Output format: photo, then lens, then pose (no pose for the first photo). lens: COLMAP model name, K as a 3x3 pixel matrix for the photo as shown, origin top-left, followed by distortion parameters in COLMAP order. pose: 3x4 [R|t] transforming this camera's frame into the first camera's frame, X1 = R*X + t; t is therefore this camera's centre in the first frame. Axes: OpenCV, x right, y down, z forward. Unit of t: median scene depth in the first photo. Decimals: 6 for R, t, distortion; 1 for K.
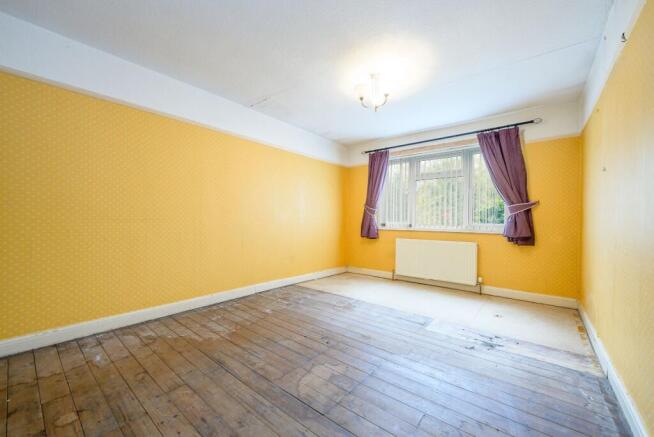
lens RADIAL K [[260.5, 0, 327.7], [0, 260.5, 220.5], [0, 0, 1]] dist [-0.006174, 0.000624]
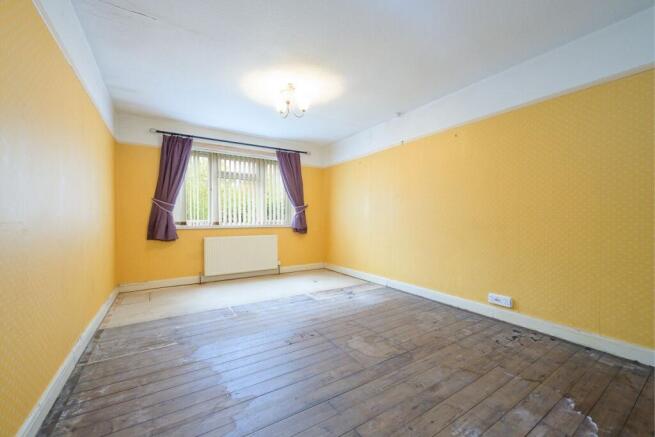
lens RADIAL K [[260.9, 0, 326.9], [0, 260.9, 216.3], [0, 0, 1]] dist [-0.006174, 0.000624]
pose [[0.309592, -0.005891, 0.950851, -0.581669], [0.006043, 0.999973, 0.004228, -0.009674], [-0.950850, 0.004437, 0.309619, 0.365454]]
